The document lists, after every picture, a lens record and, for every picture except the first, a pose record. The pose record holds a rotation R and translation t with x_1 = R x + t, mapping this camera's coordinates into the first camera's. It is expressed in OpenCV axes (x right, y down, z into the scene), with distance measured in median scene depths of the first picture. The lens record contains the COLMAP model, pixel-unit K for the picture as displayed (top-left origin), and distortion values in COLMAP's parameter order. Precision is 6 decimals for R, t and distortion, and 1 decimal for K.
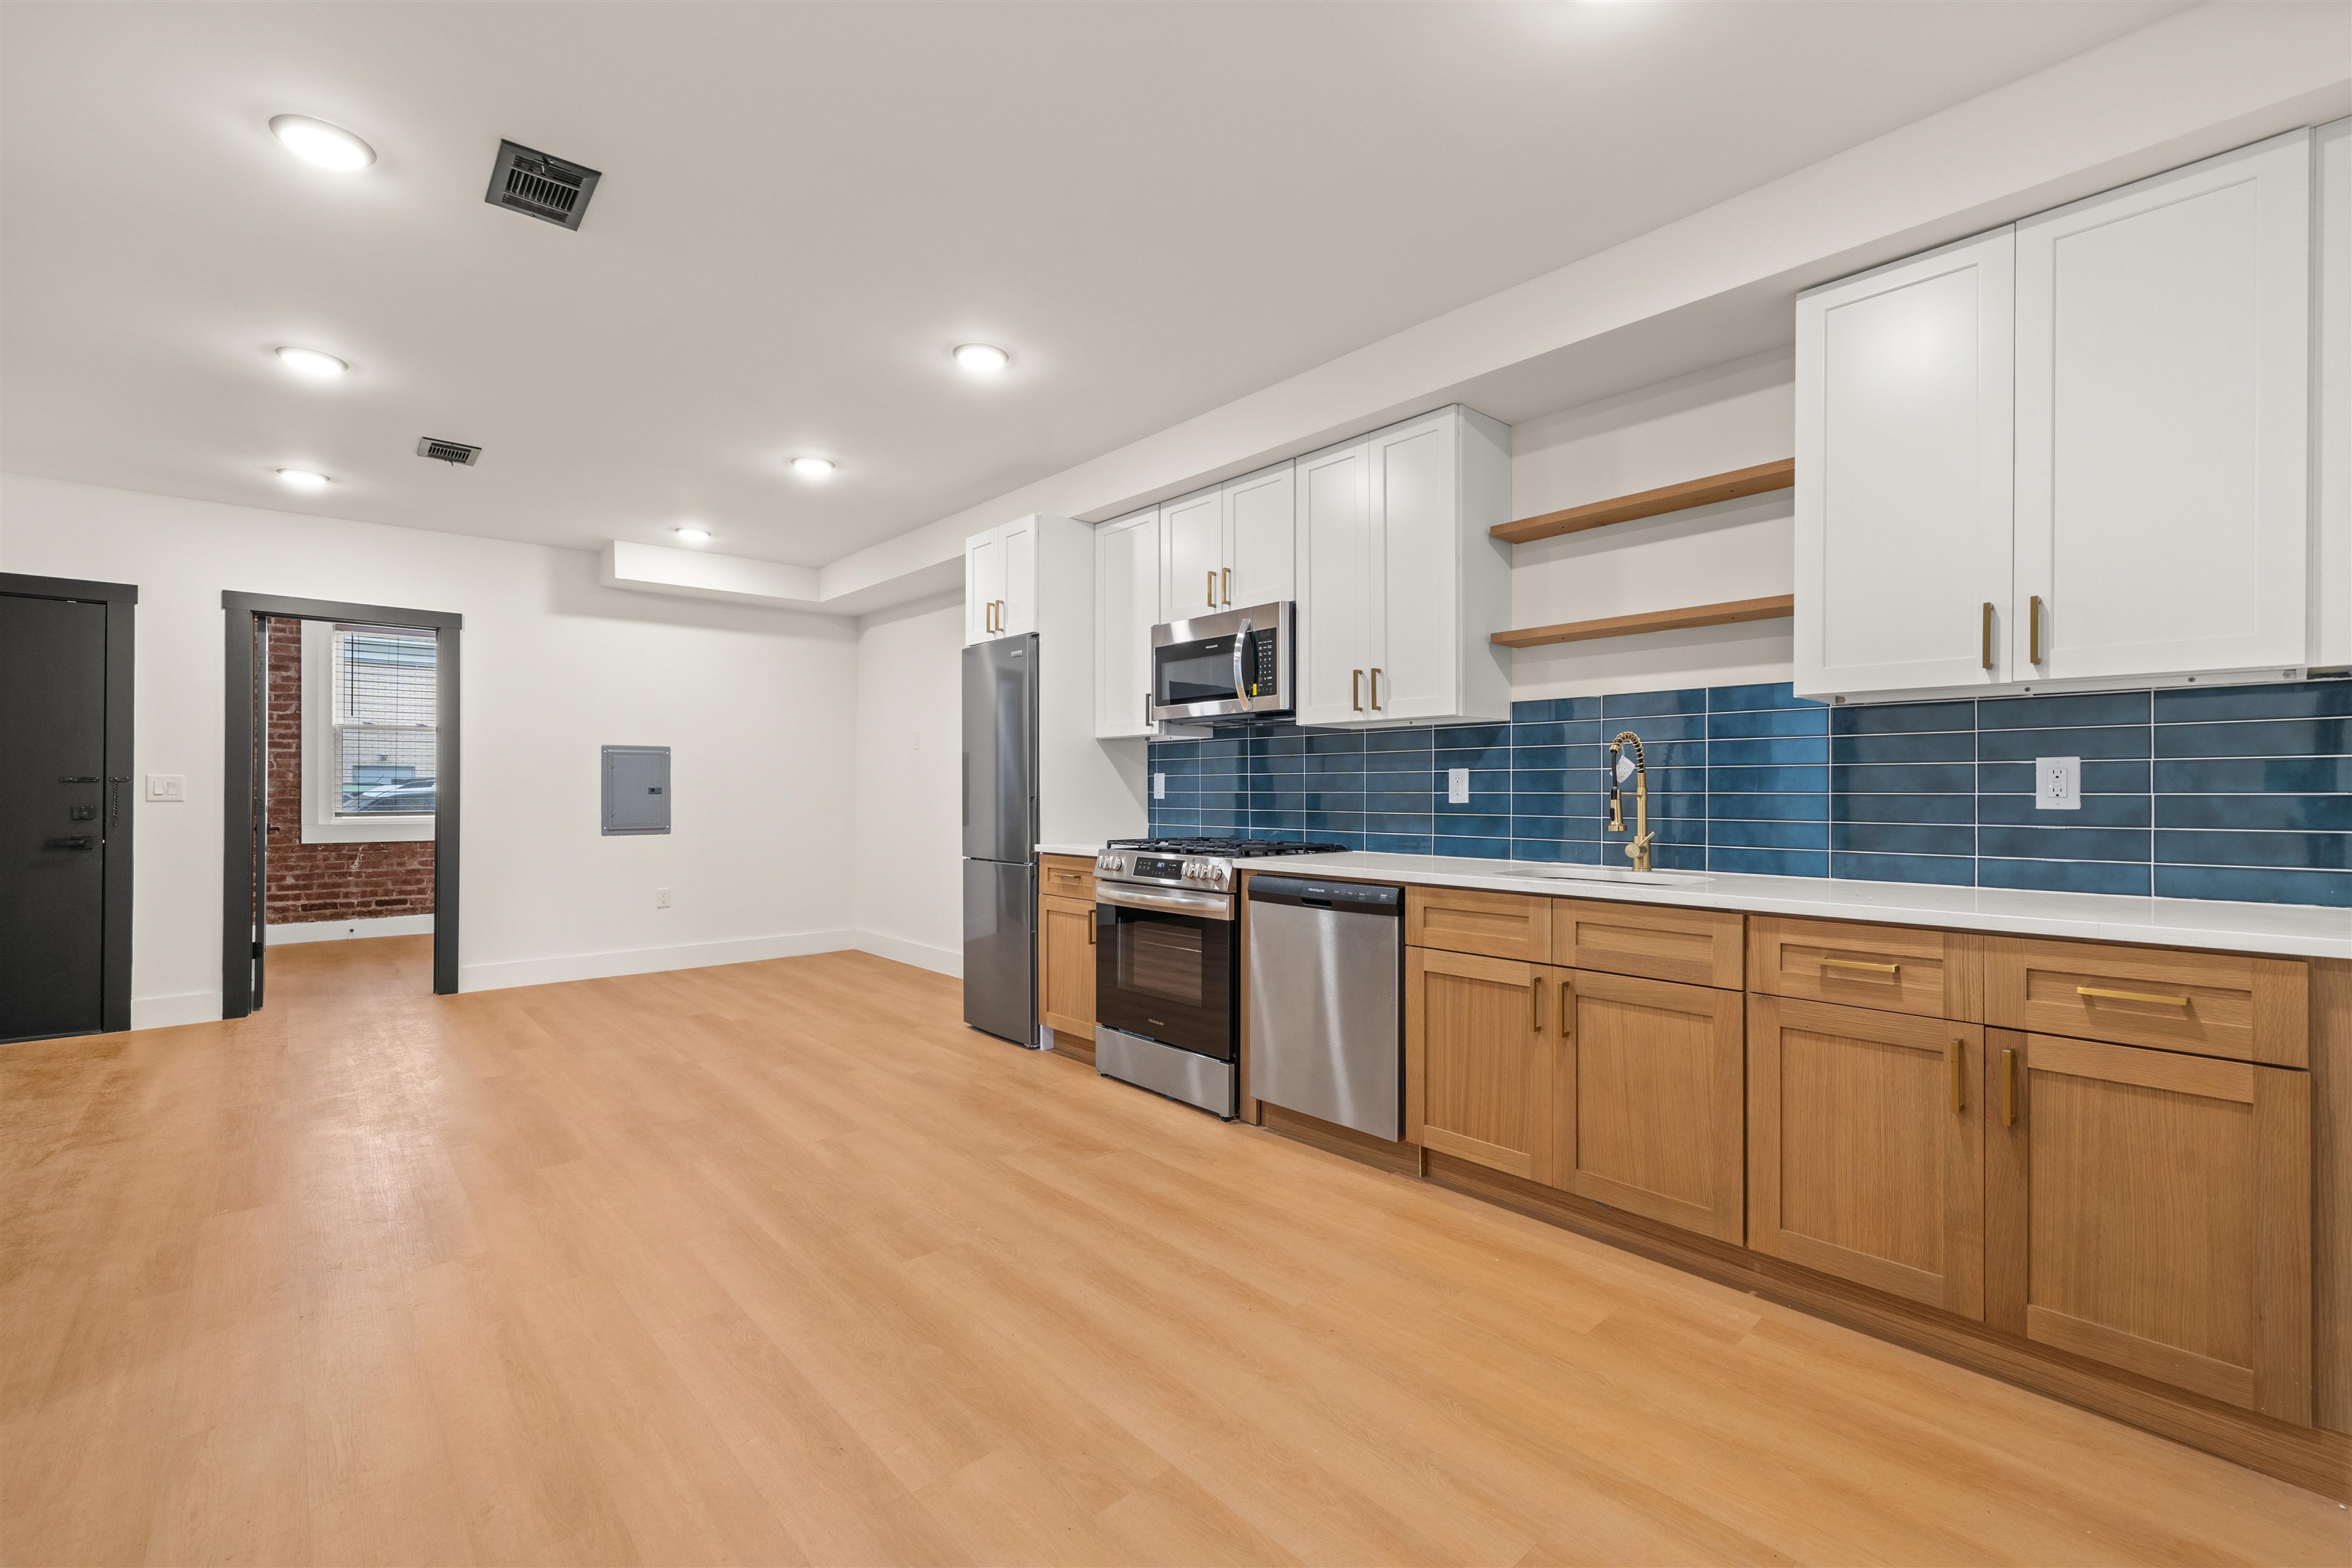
lens RADIAL K [[990.2, 0, 1168.0], [0, 990.2, 786.5], [0, 0, 1]] dist [0.000665, -0.000233]
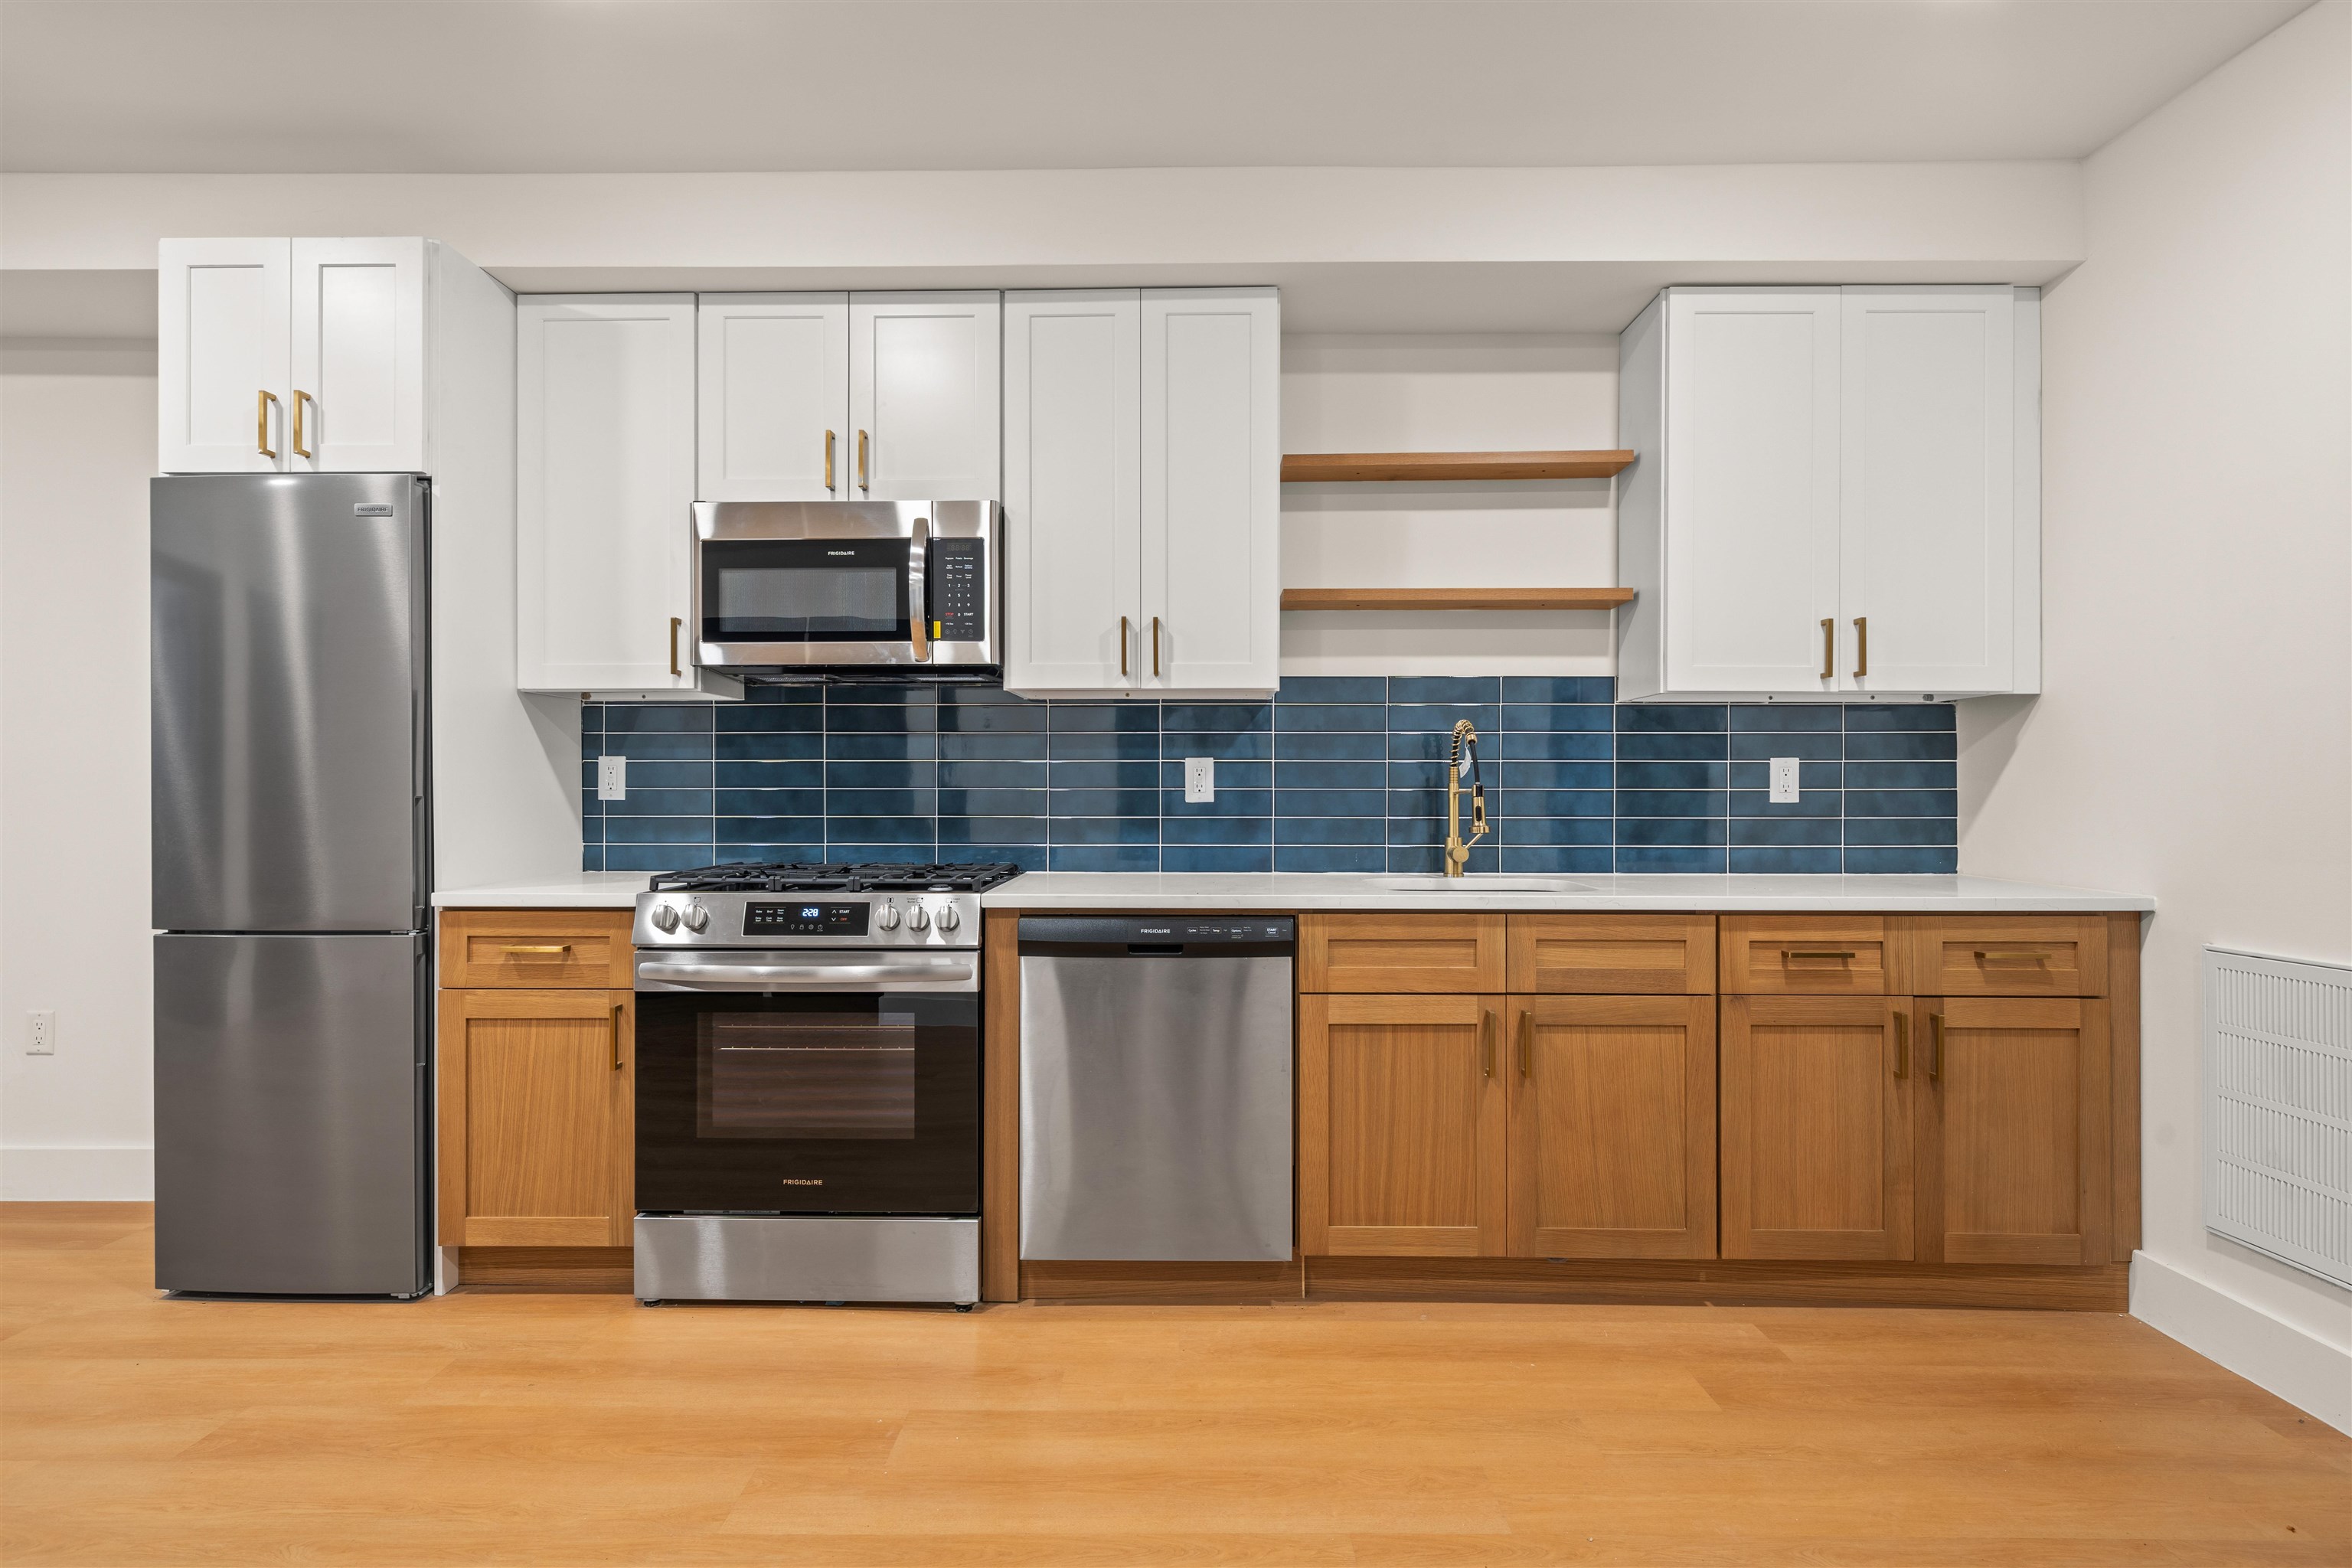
lens RADIAL K [[1194.3, 0, 1171.4], [0, 1194.3, 783.5], [0, 0, 1]] dist [0.002273, -0.000235]
pose [[0.678528, 0.001188, 0.734574, -0.478584], [-0.003471, 0.999993, 0.001588, 0.000615], [-0.734567, -0.003627, 0.678527, 0.451101]]
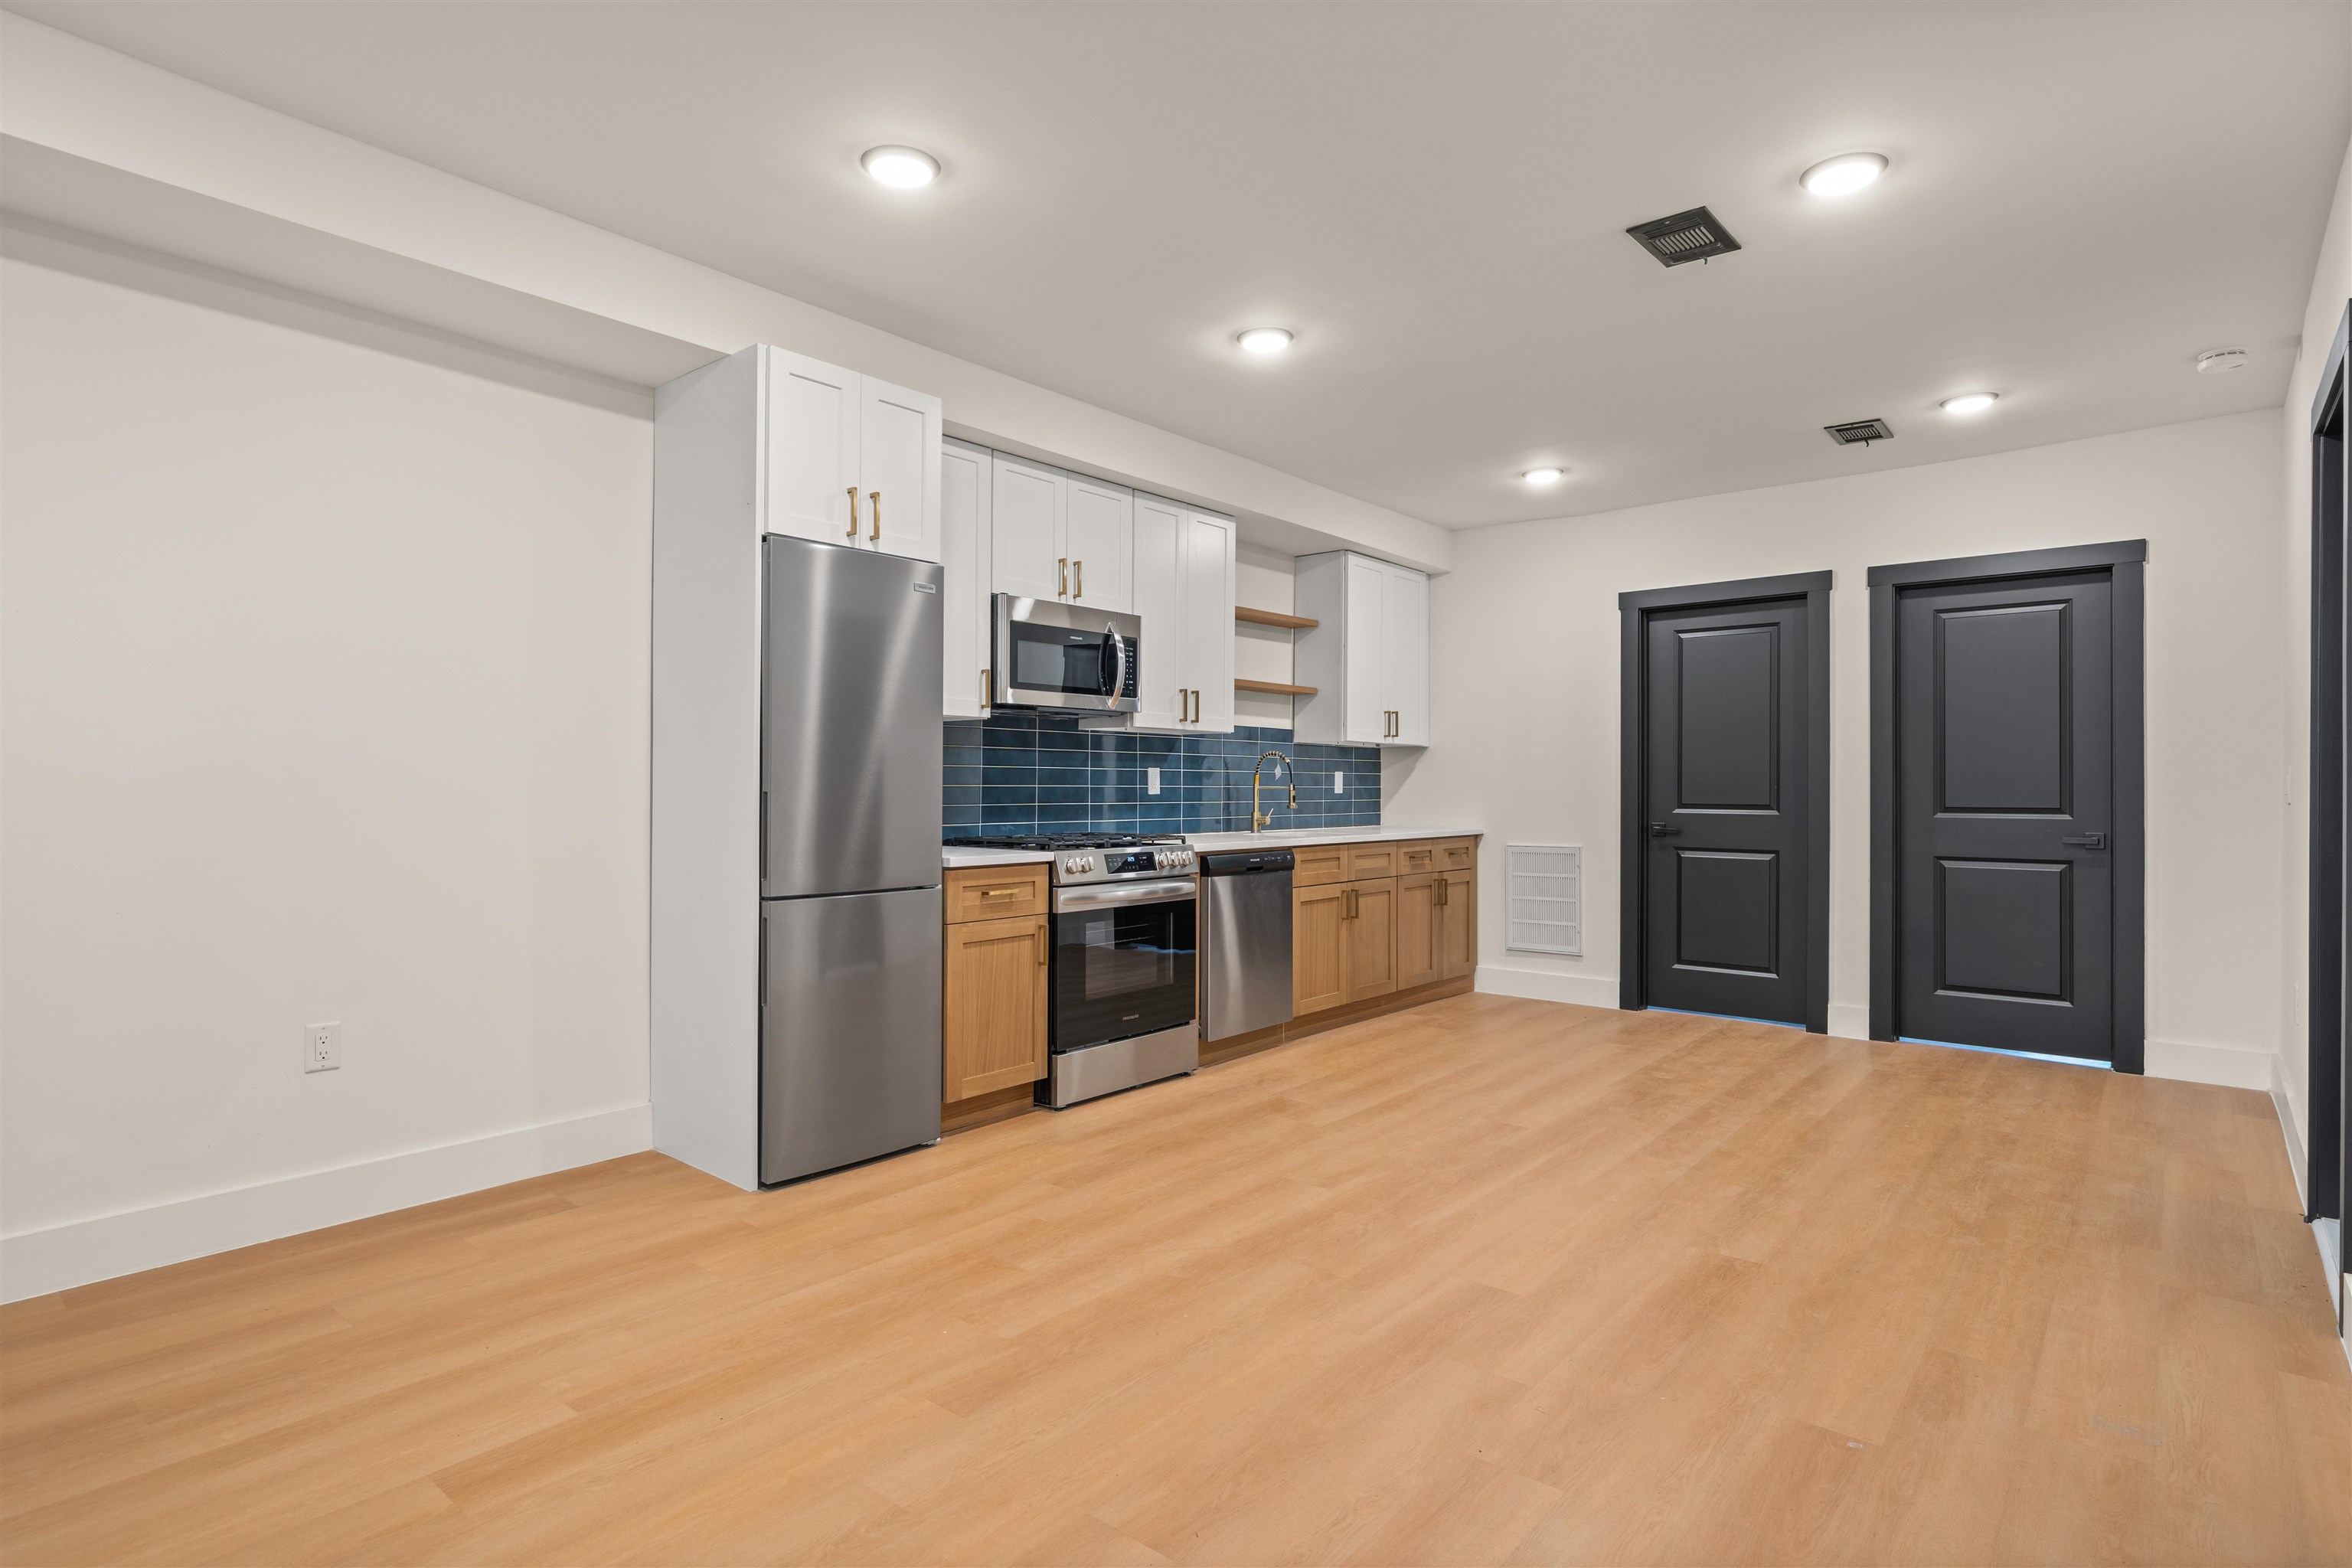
lens RADIAL K [[1194.3, 0, 1176.0], [0, 1194.3, 782.9], [0, 0, 1]] dist [0.002273, -0.000235]
pose [[-0.140218, 0.000962, 0.990120, -1.507553], [-0.008570, 0.999961, -0.002185, 0.005897], [-0.990084, -0.008792, -0.140204, 1.405290]]
